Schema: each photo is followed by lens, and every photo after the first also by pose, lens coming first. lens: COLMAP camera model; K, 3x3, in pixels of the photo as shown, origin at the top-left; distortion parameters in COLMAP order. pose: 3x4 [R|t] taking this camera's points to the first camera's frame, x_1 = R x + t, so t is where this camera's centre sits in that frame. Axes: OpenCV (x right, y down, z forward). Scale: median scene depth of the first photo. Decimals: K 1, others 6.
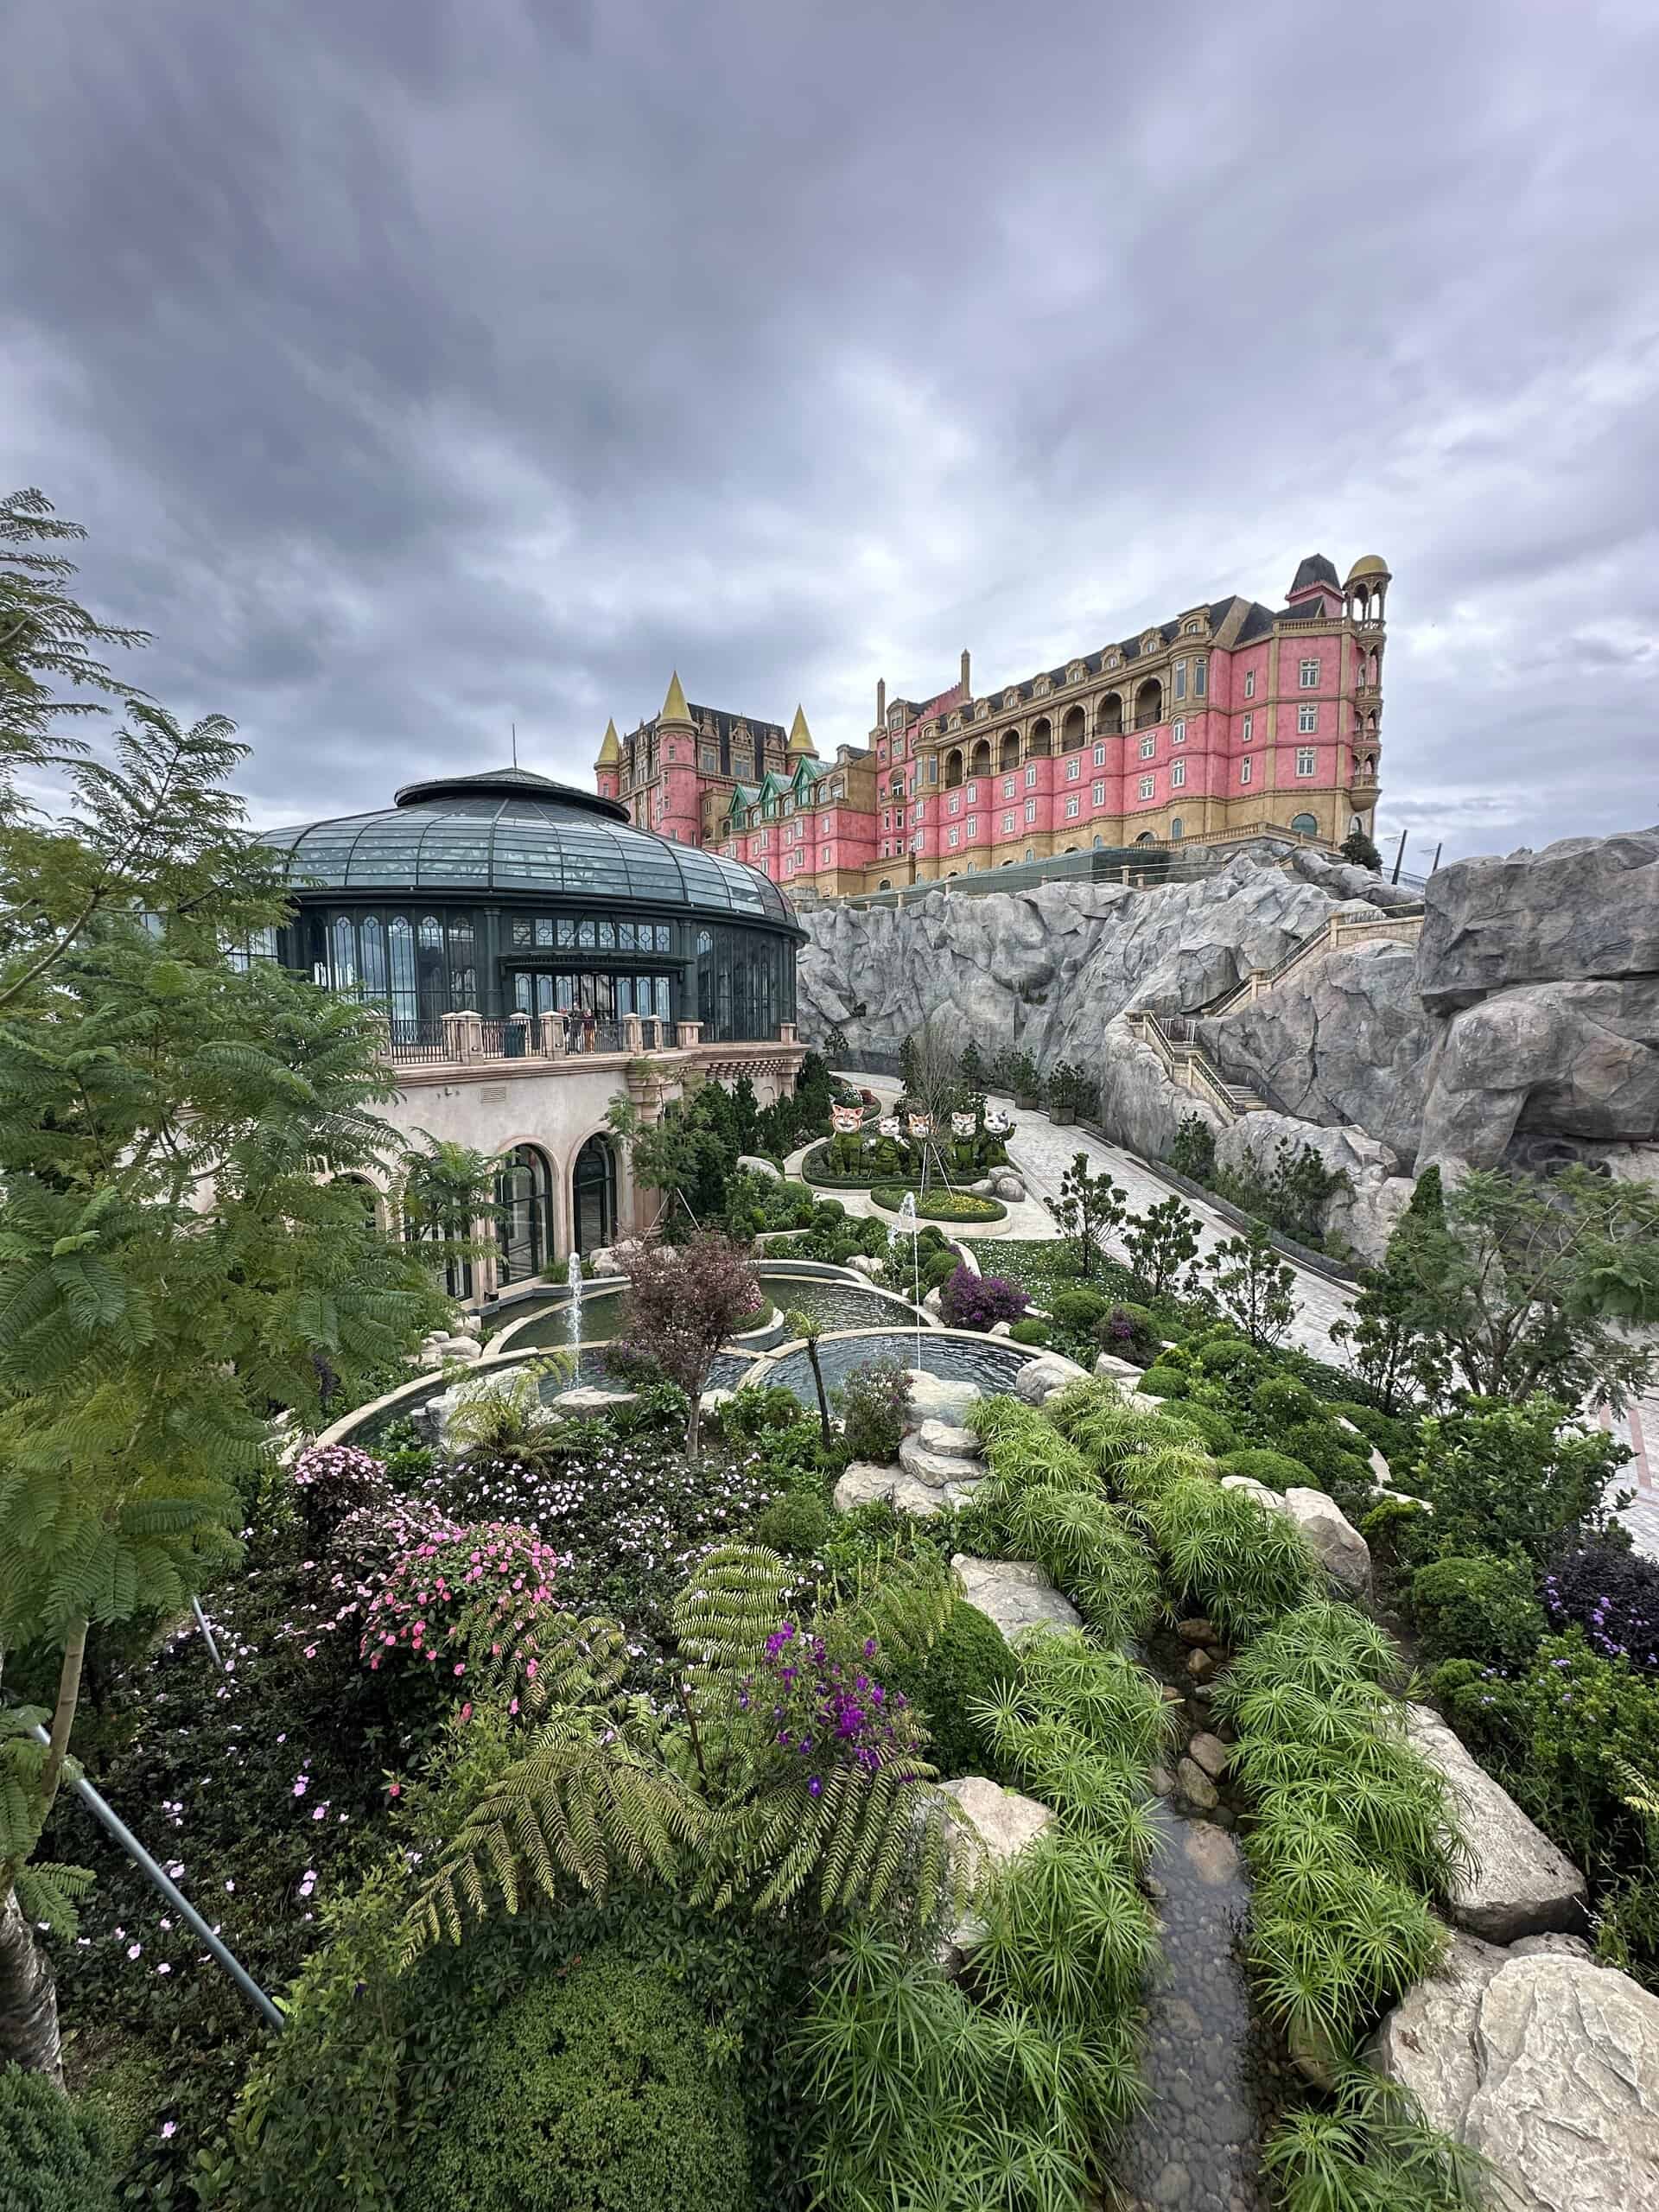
lens RADIAL K [[881.7, 0, 829.5], [0, 881.7, 1106.0], [0, 0, 1]] dist [-0.003748, -0.000196]
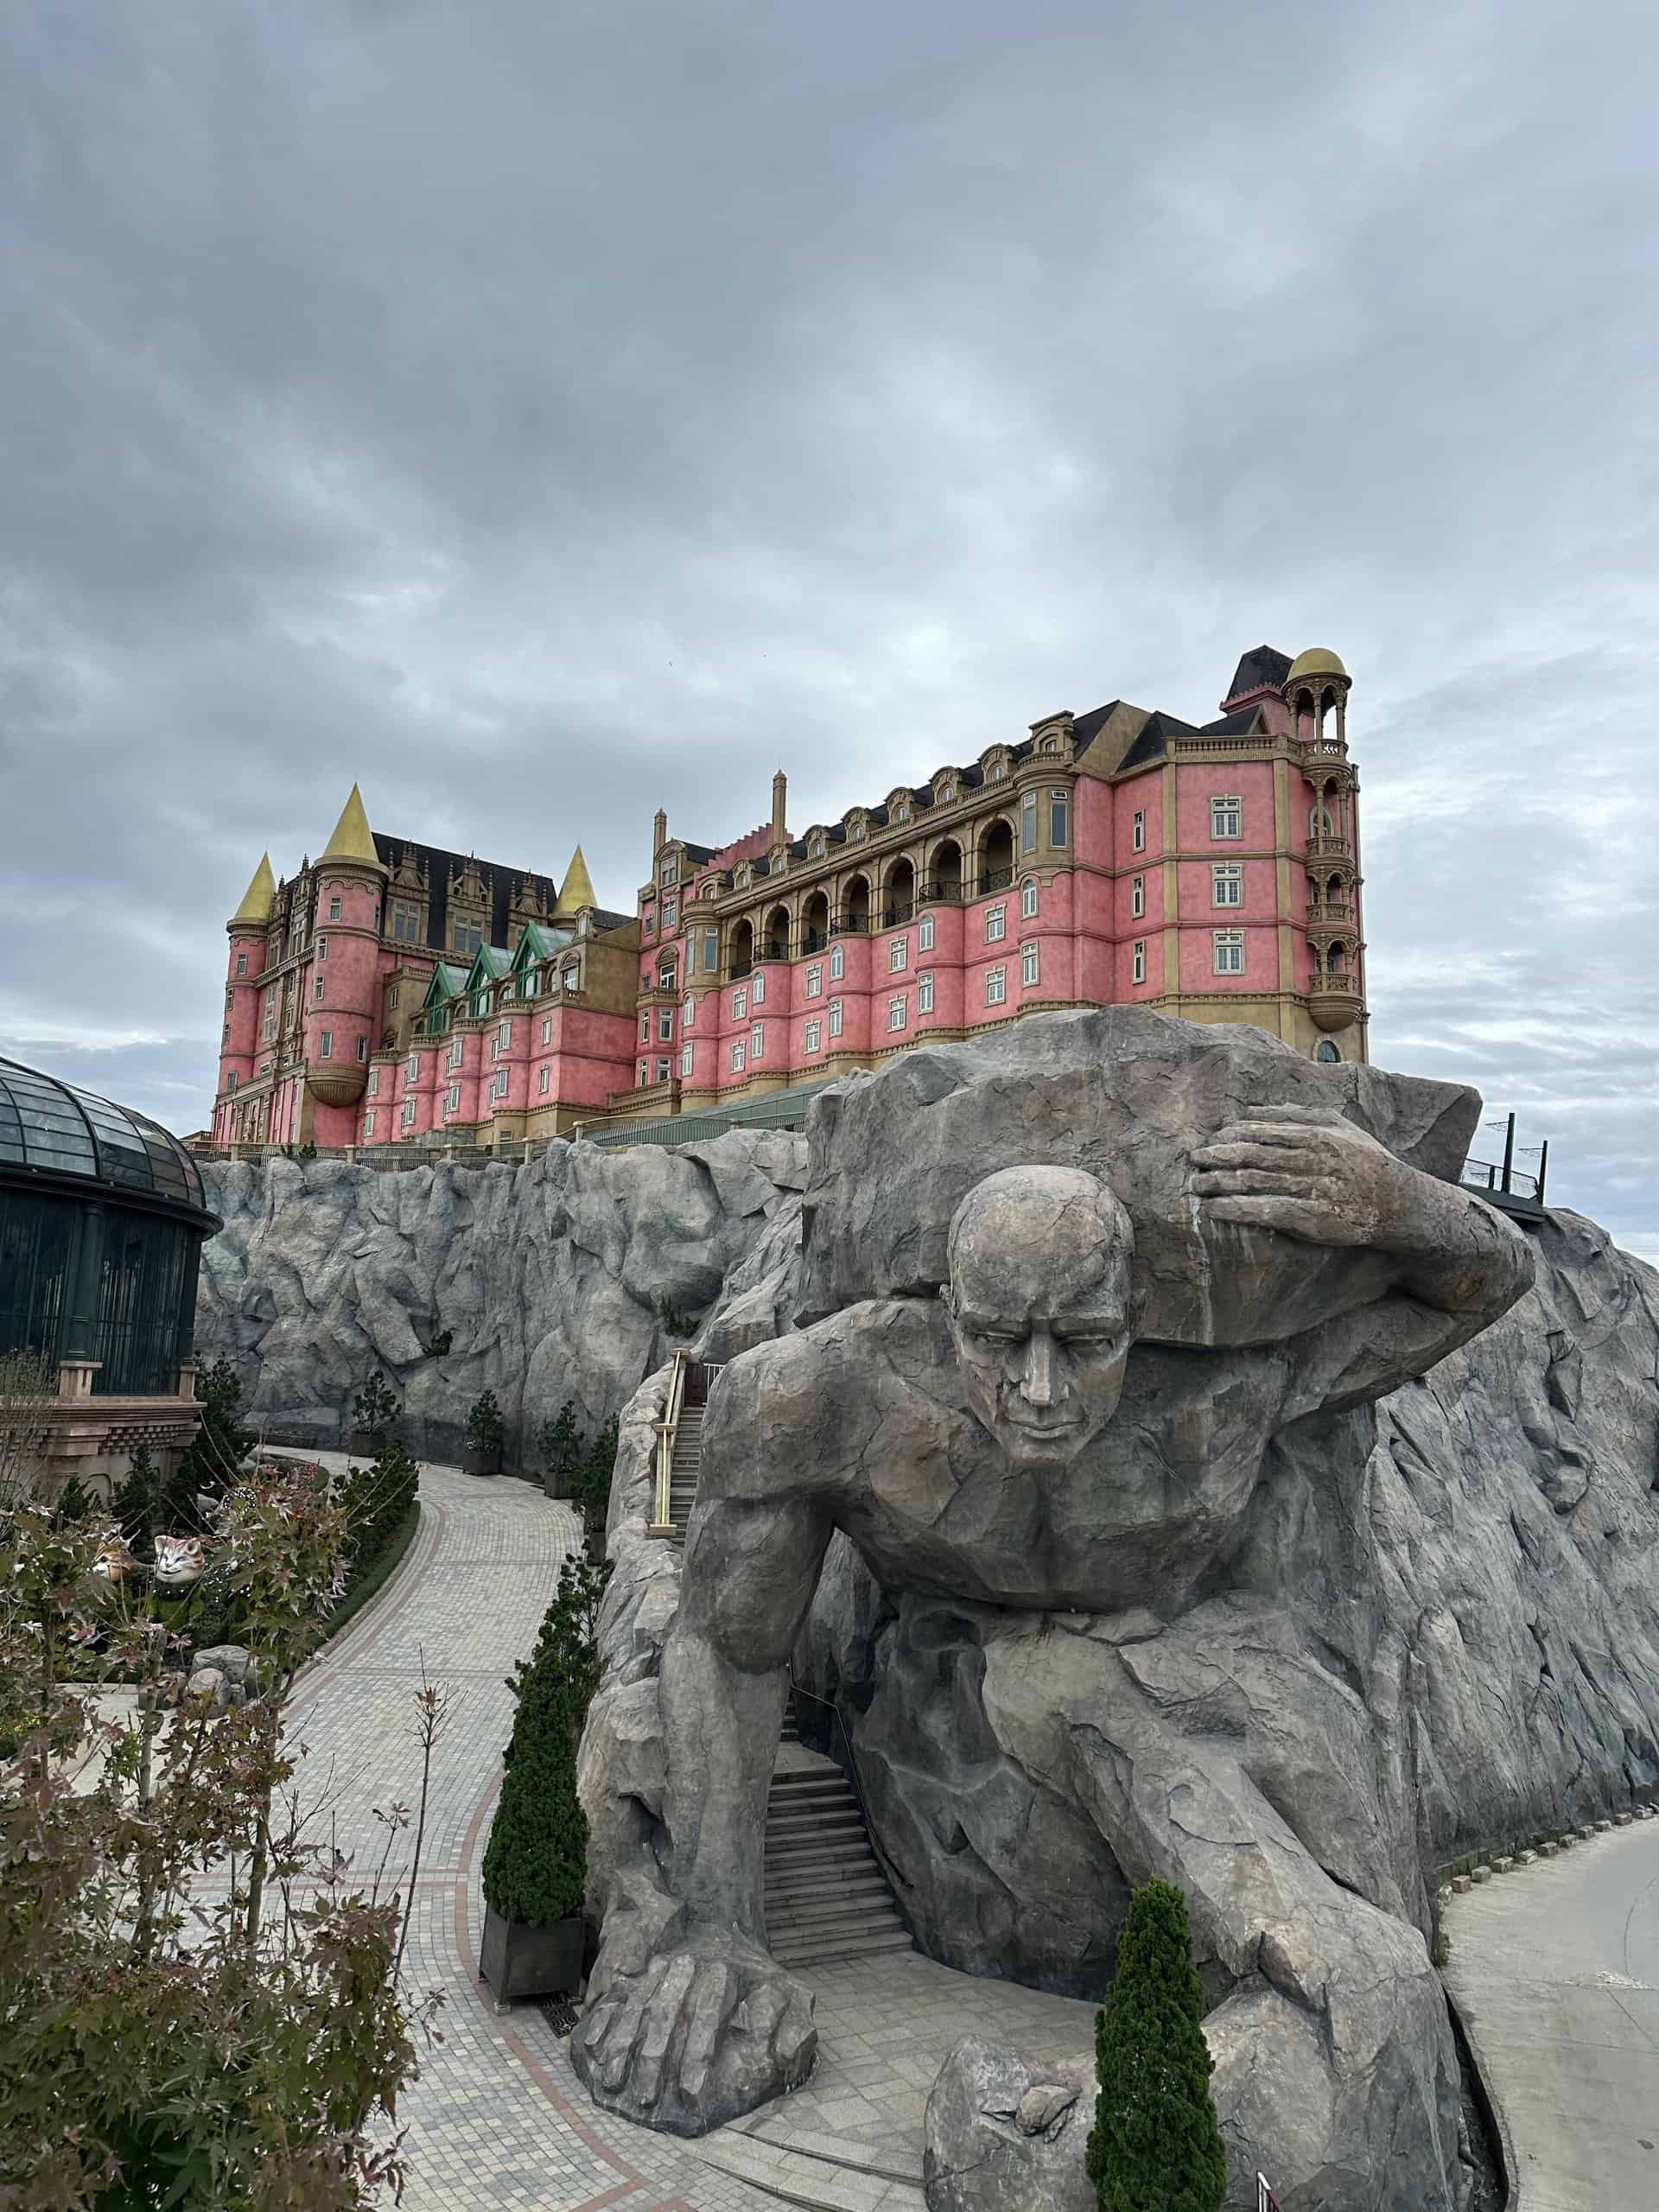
lens RADIAL K [[1524.7, 0, 846.0], [0, 1524.7, 1113.3], [0, 0, 1]] dist [0.175421, -0.335827]
pose [[0.999059, 0.029774, 0.031552, 0.296634], [-0.020563, 0.965413, -0.259914, -0.001285], [-0.038199, 0.259020, 0.965116, 0.013794]]
